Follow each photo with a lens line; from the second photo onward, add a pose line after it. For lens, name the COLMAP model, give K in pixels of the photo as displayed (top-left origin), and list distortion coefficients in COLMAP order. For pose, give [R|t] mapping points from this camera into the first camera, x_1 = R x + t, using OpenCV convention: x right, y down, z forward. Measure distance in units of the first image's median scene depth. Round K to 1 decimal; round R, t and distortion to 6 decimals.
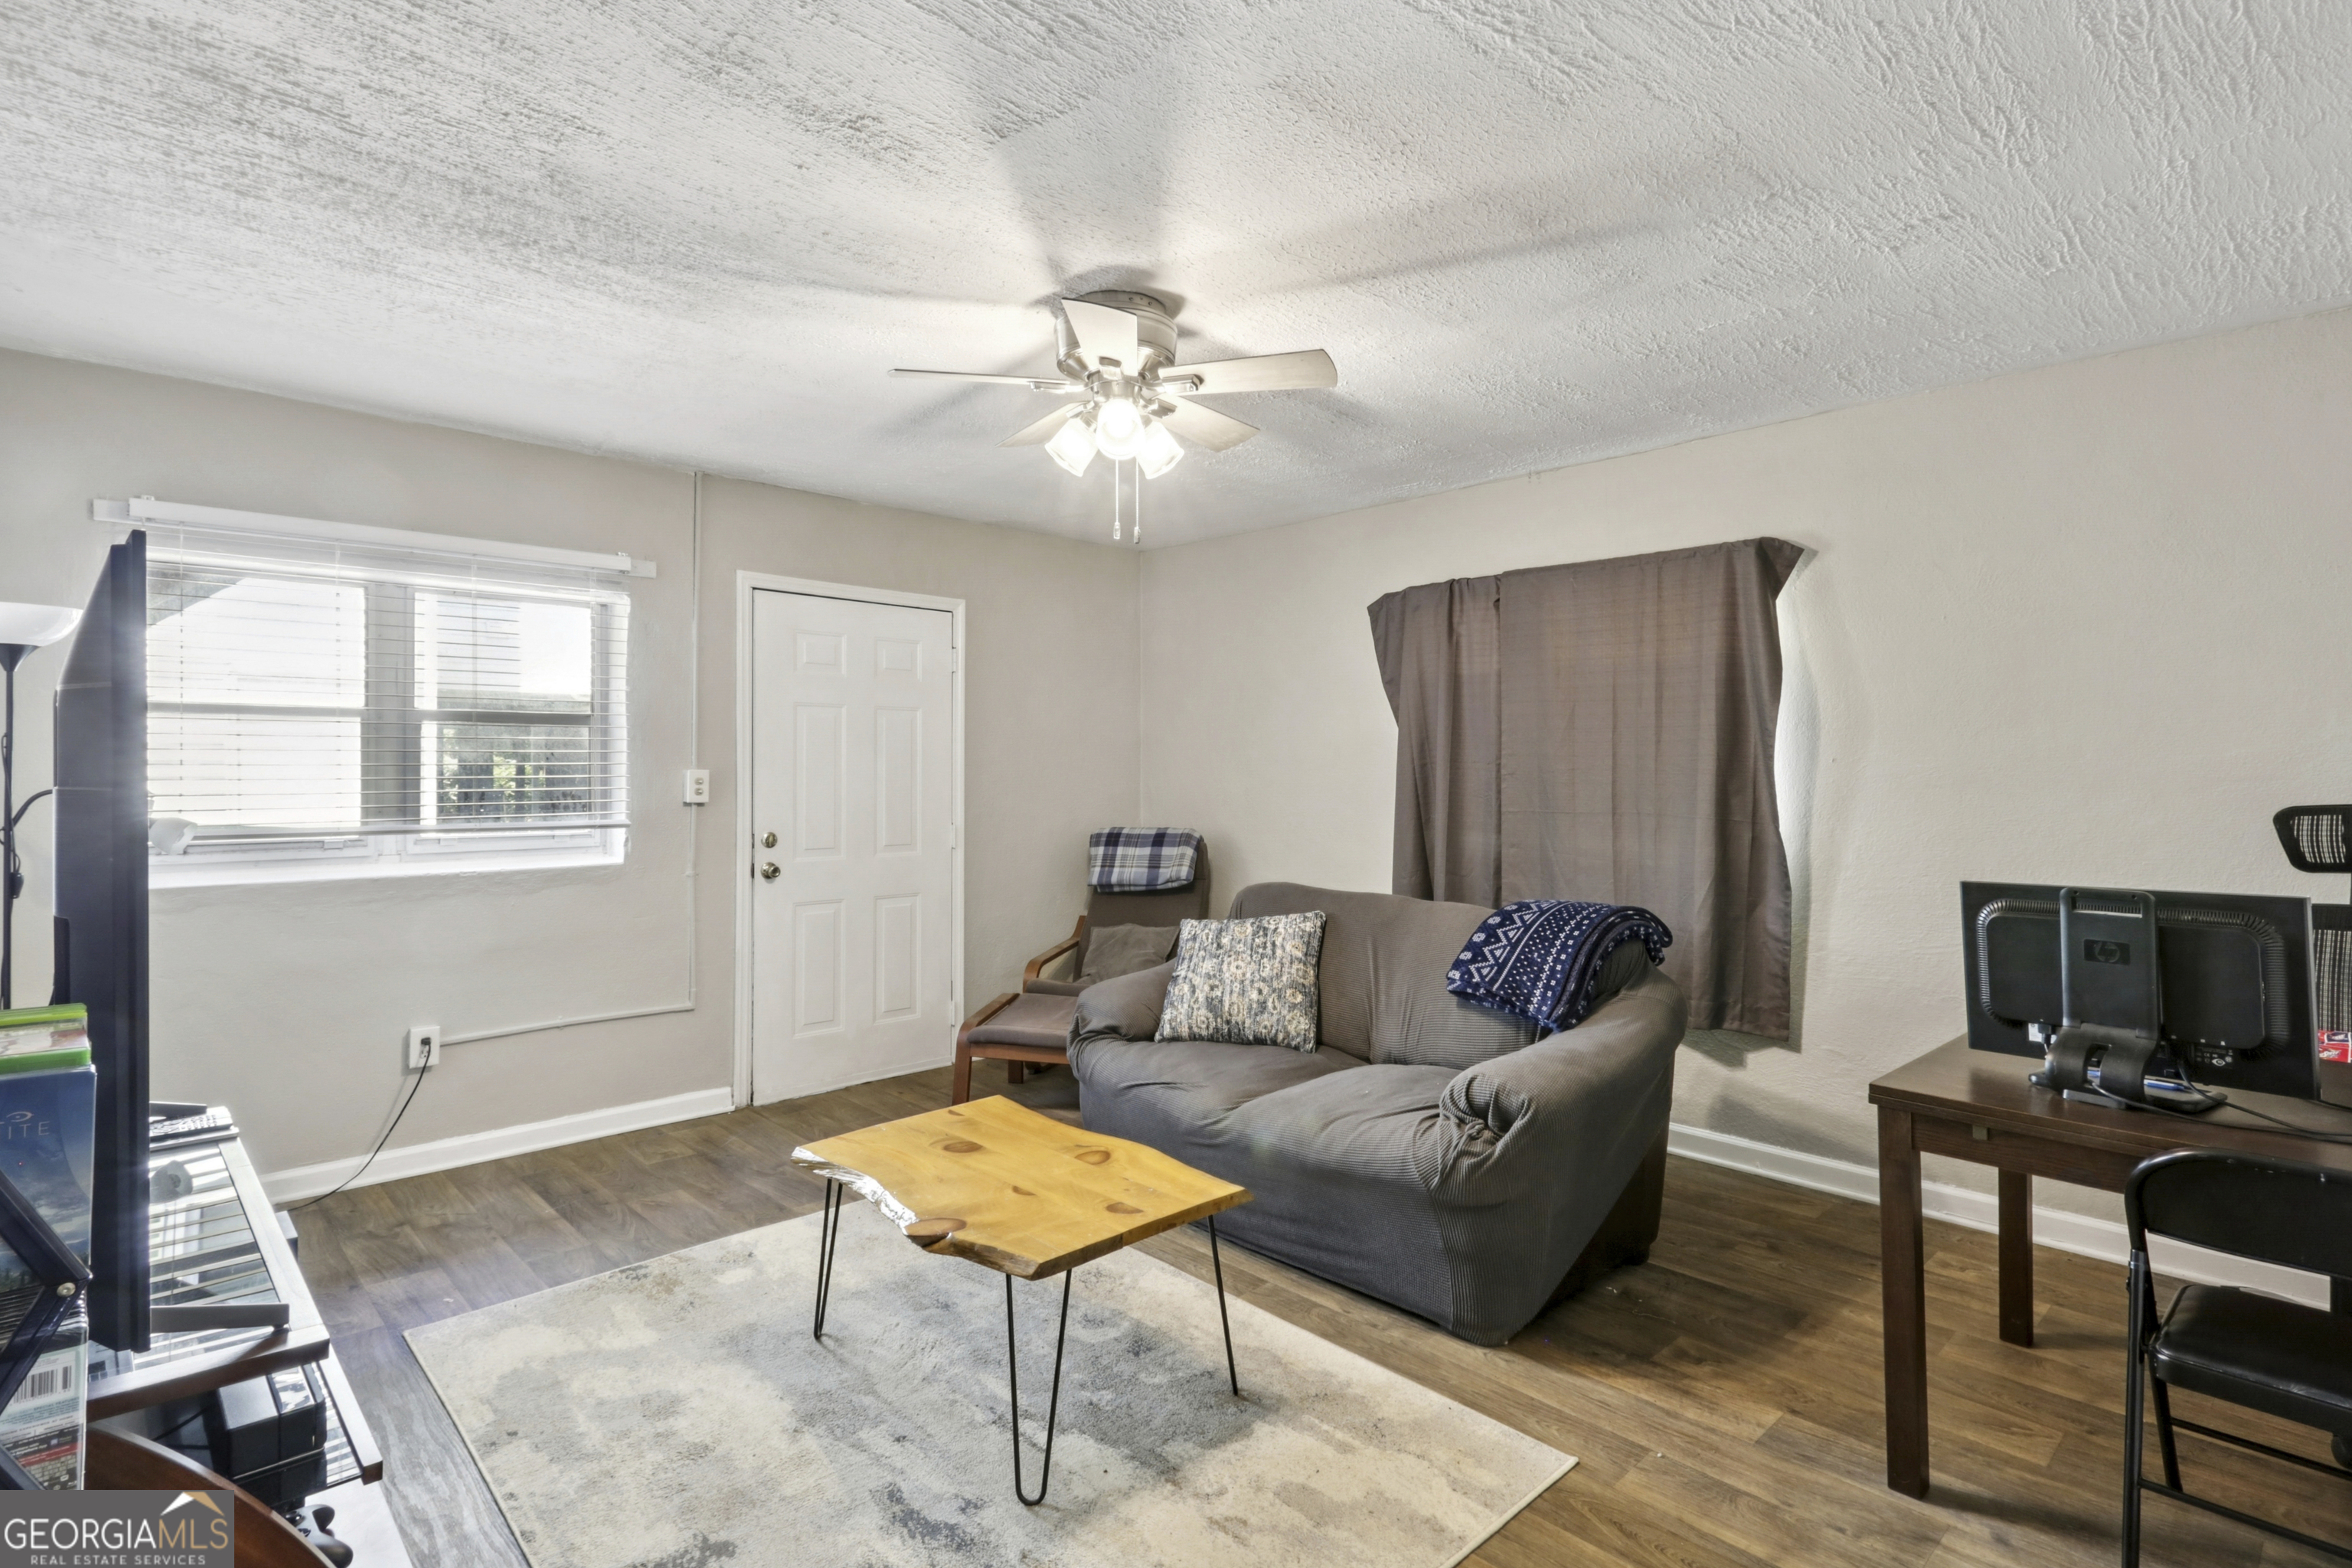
lens RADIAL K [[1148.0, 0, 1175.7], [0, 1148.0, 762.3], [0, 0, 1]] dist [0.018923, -0.000220]
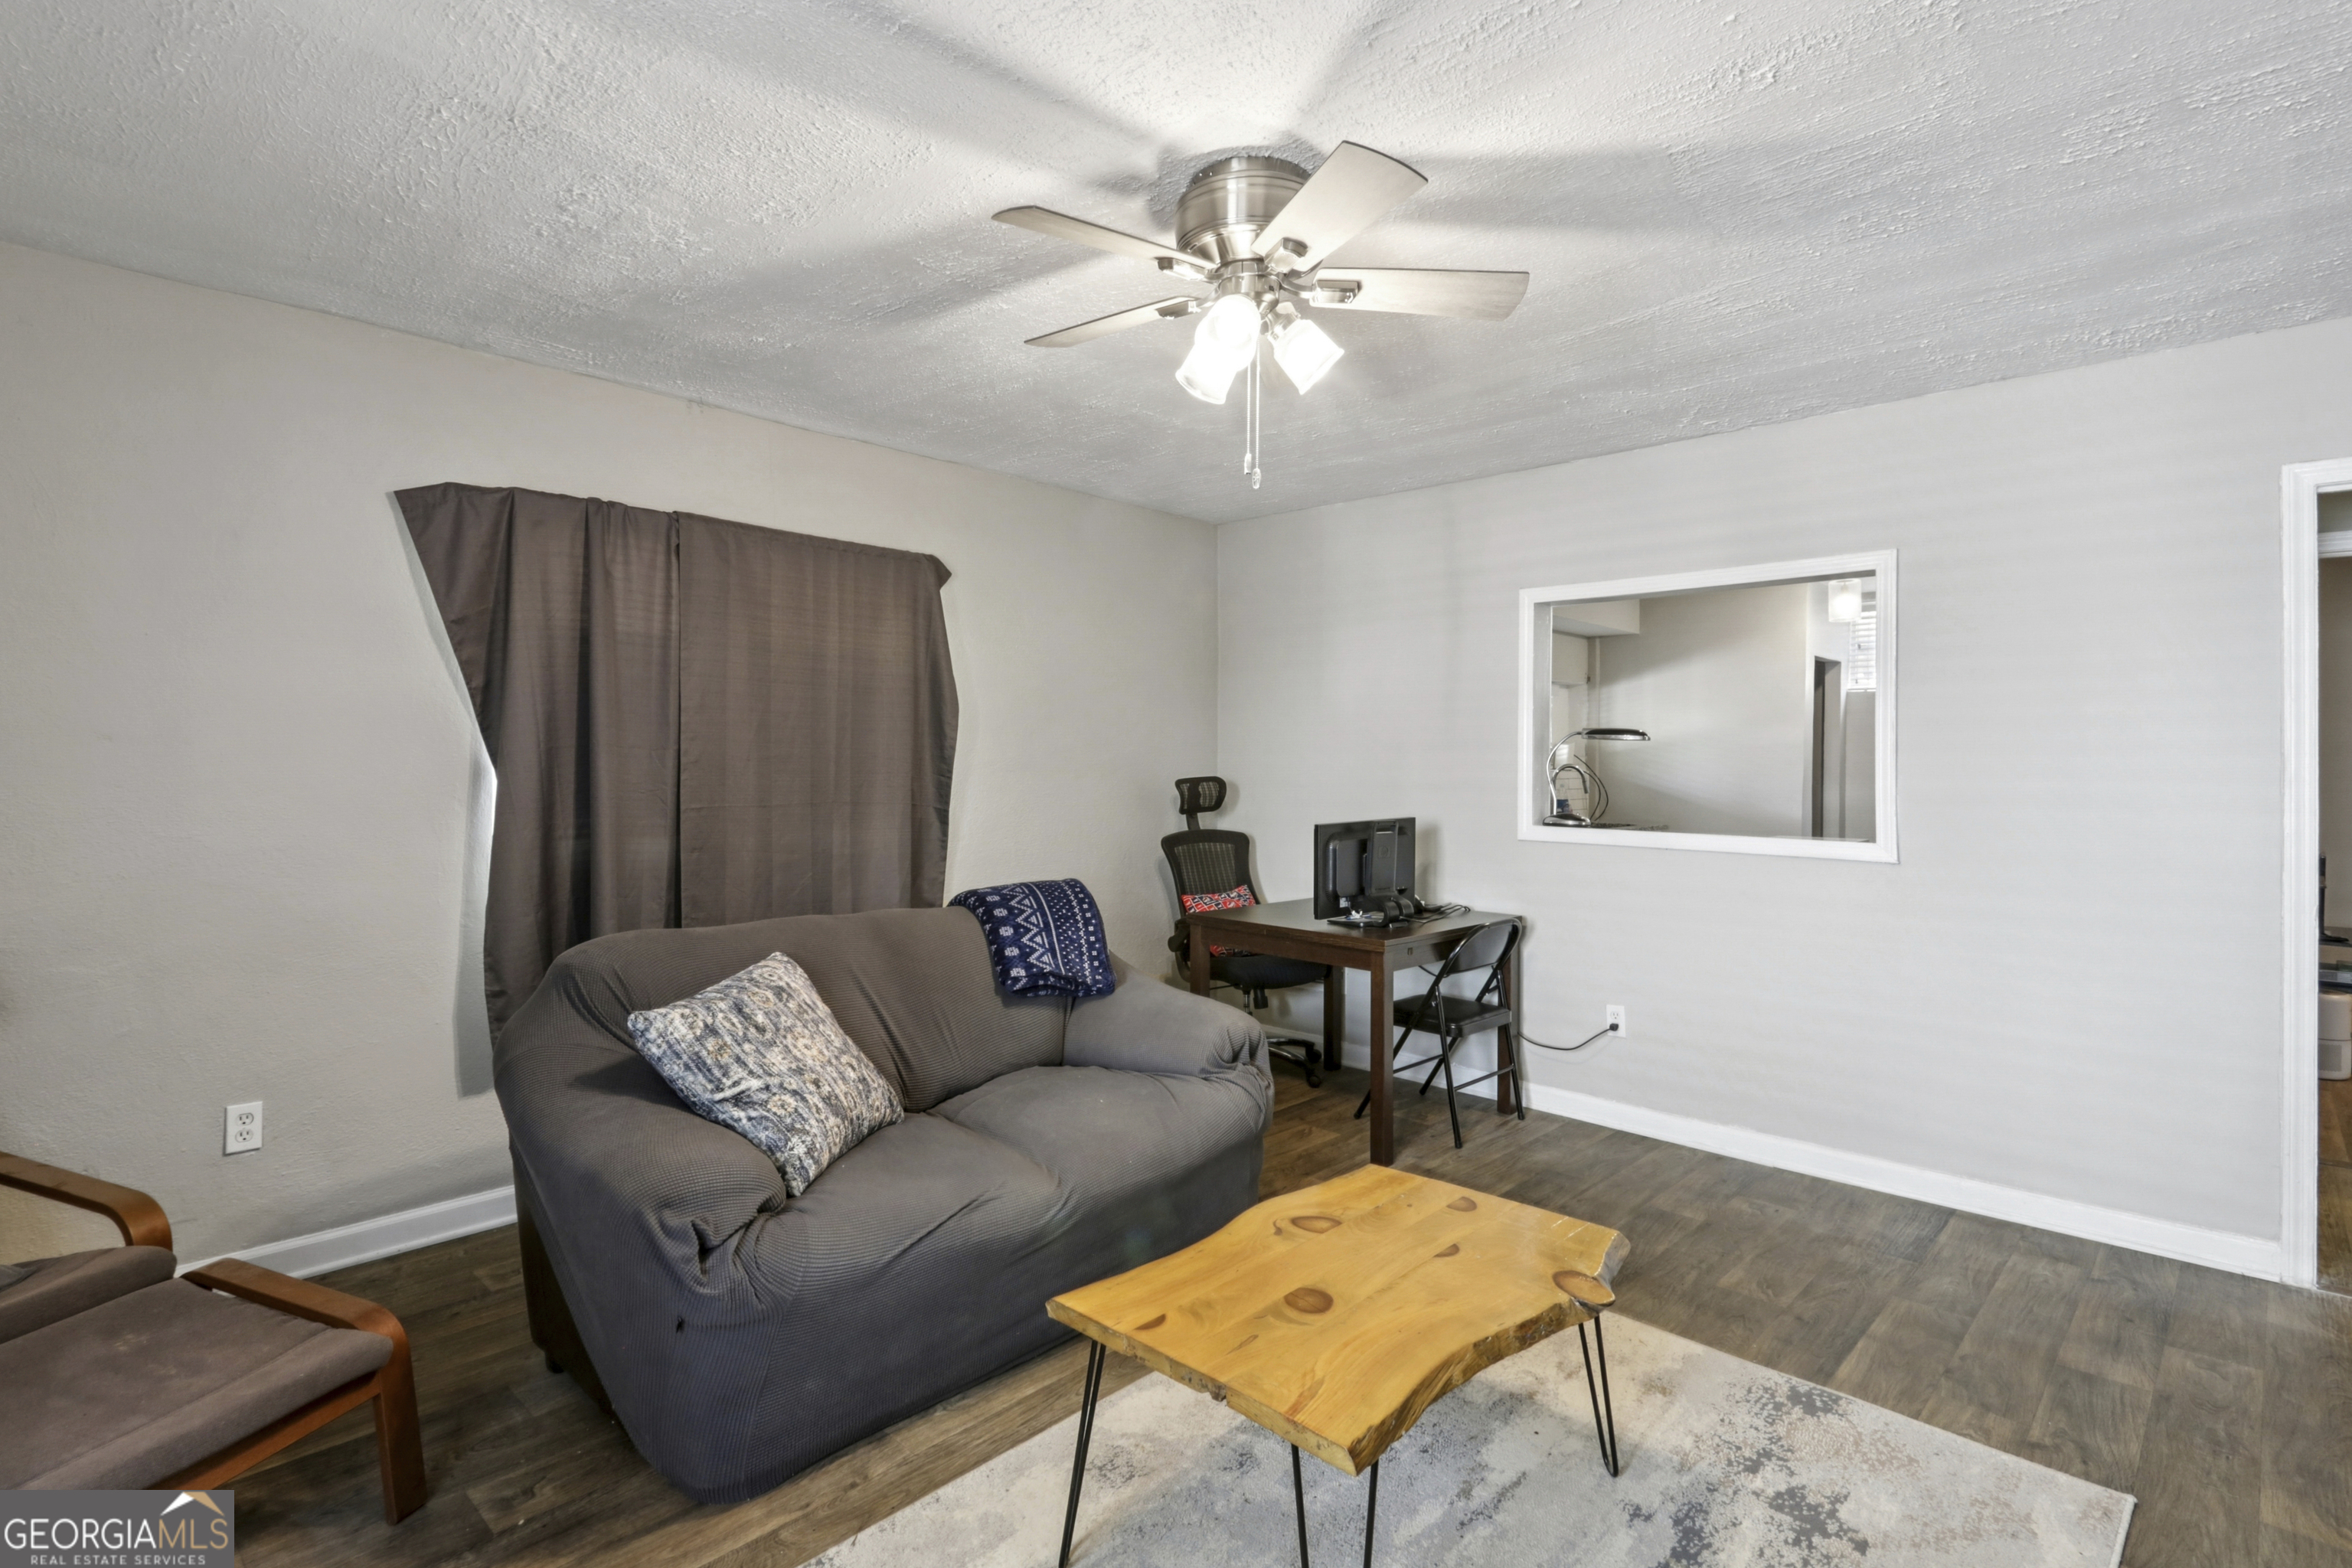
lens RADIAL K [[1148.0, 0, 1175.7], [0, 1148.0, 762.3], [0, 0, 1]] dist [0.018923, -0.000220]
pose [[-0.052981, -0.002882, 0.998591, -0.607585], [-0.010693, 0.999940, 0.002318, 0.005020], [-0.998538, -0.010556, -0.053008, 0.776671]]
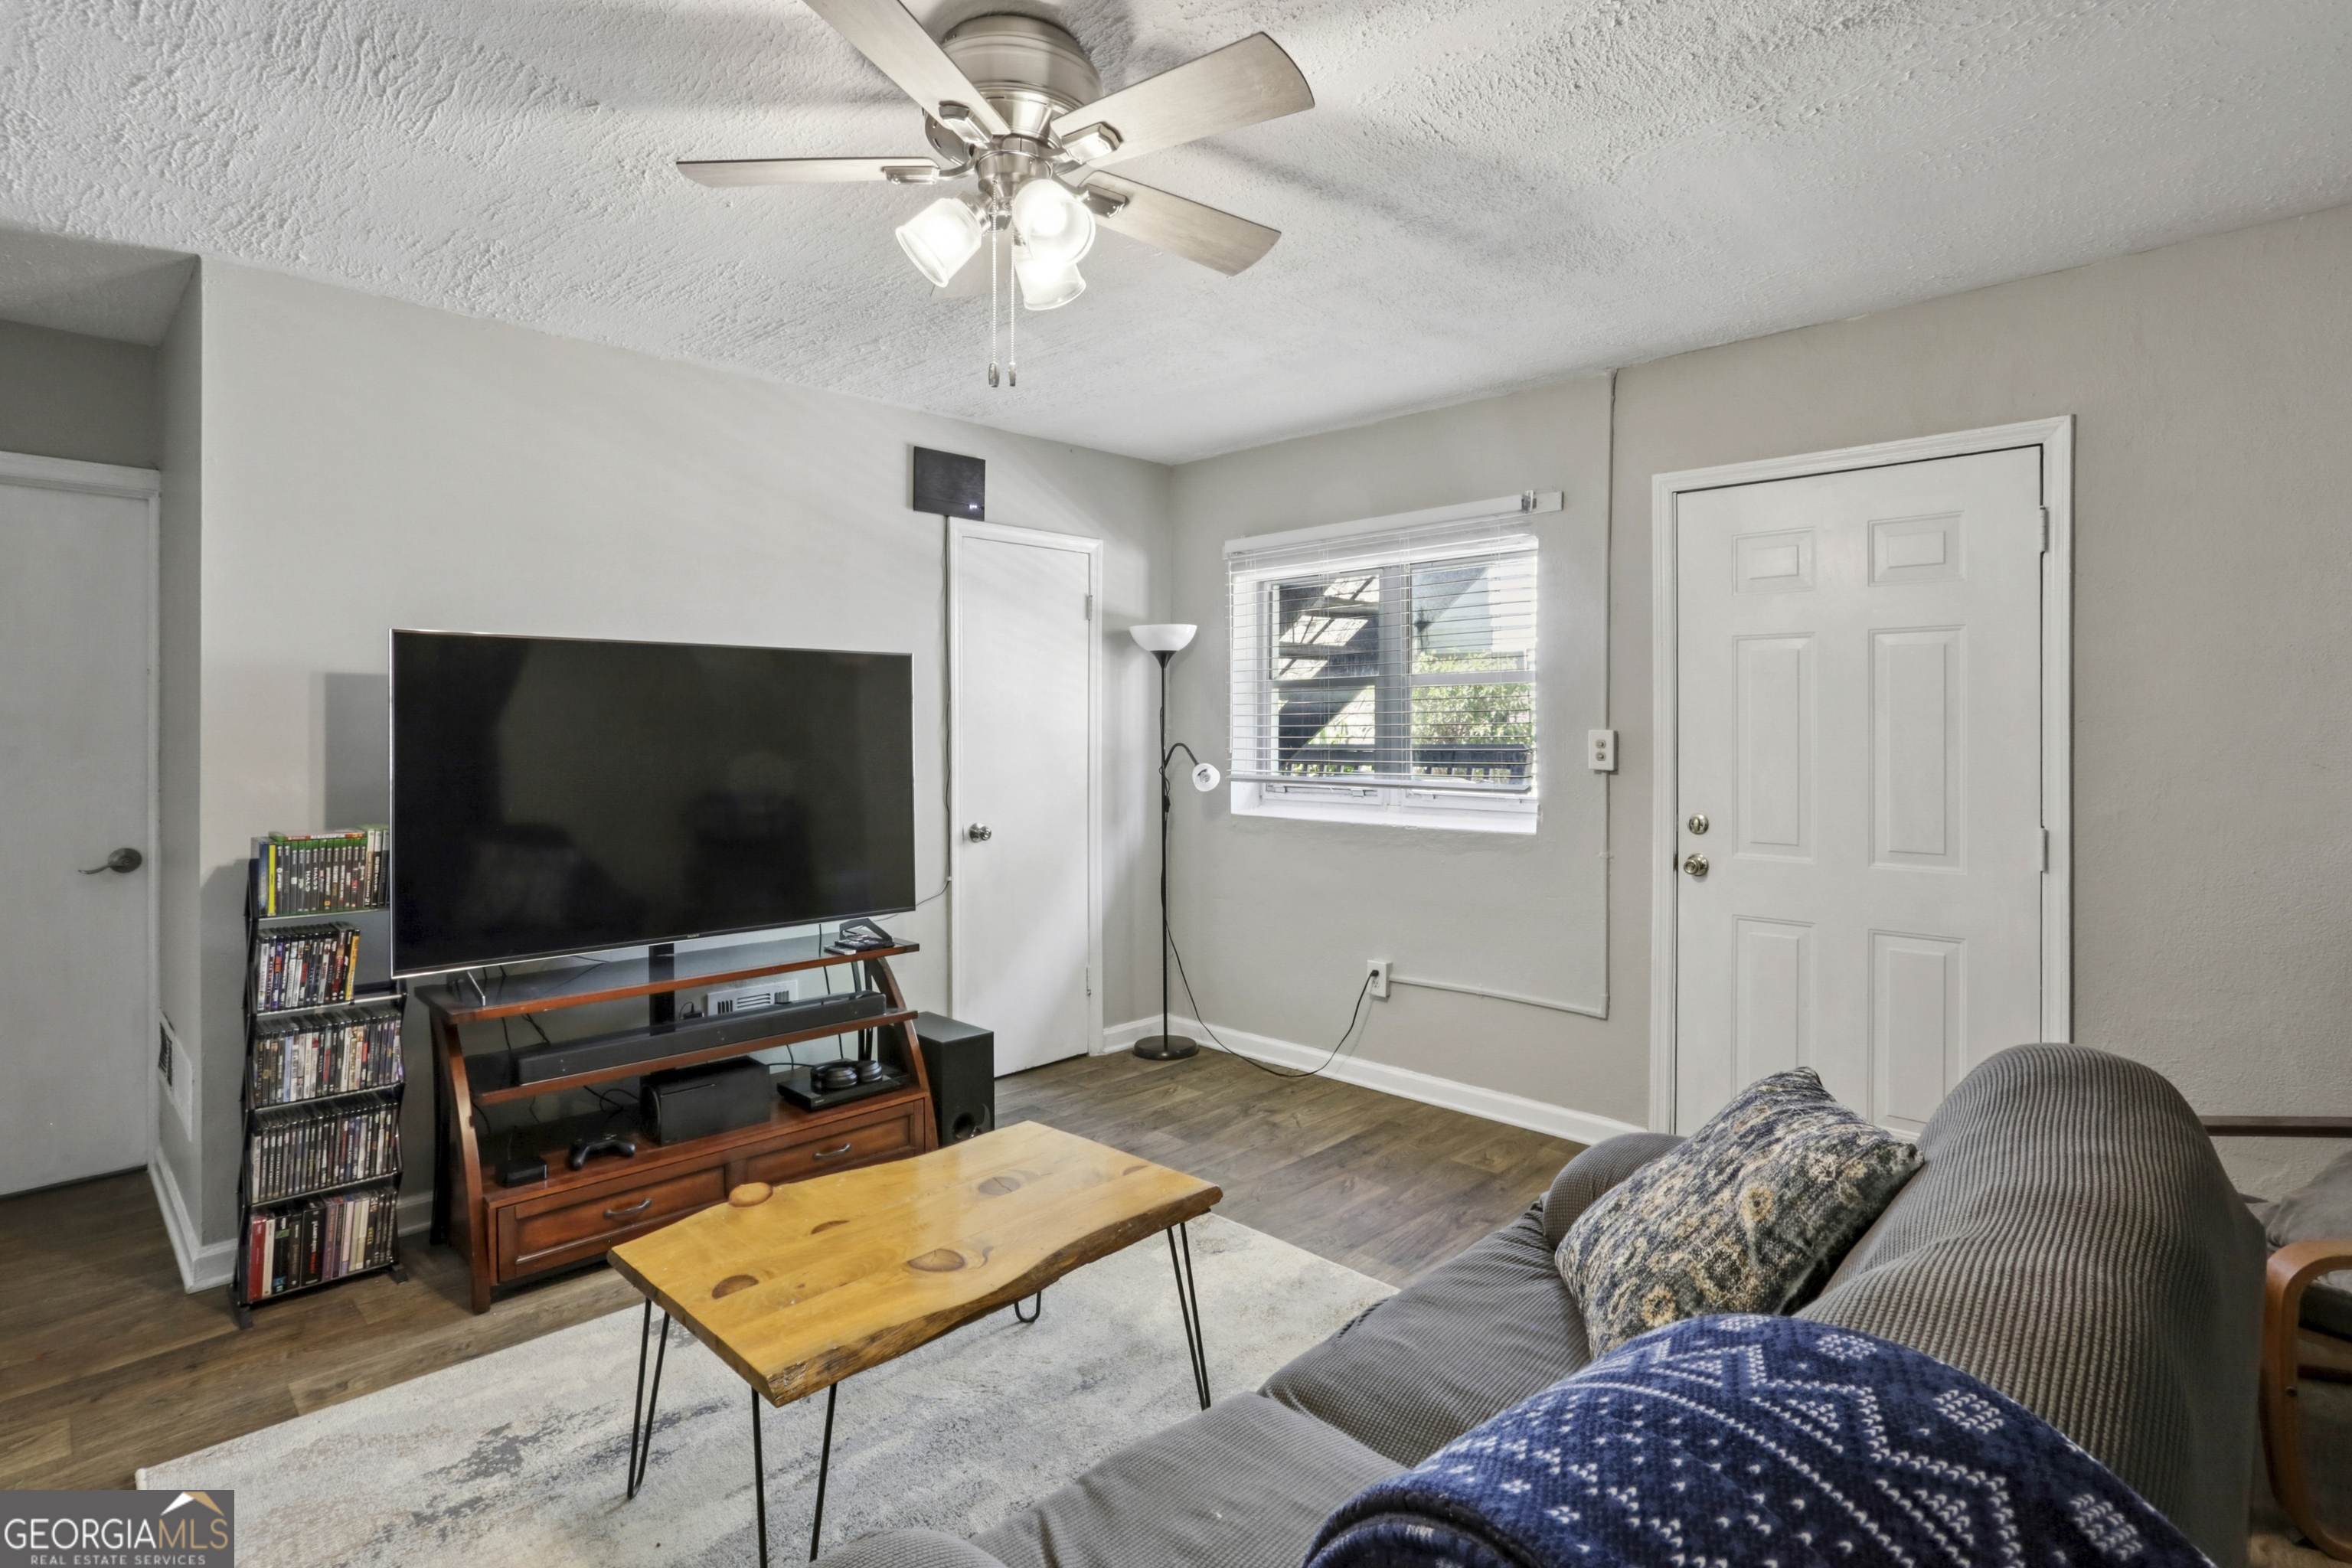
lens RADIAL K [[1141.8, 0, 1185.0], [0, 1141.8, 736.3], [0, 0, 1]] dist [-0.044157, -0.000140]
pose [[0.047602, 0.002654, -0.998863, 0.438709], [0.008506, 0.999959, 0.003062, 0.006669], [0.998830, -0.008642, 0.047578, 0.760193]]
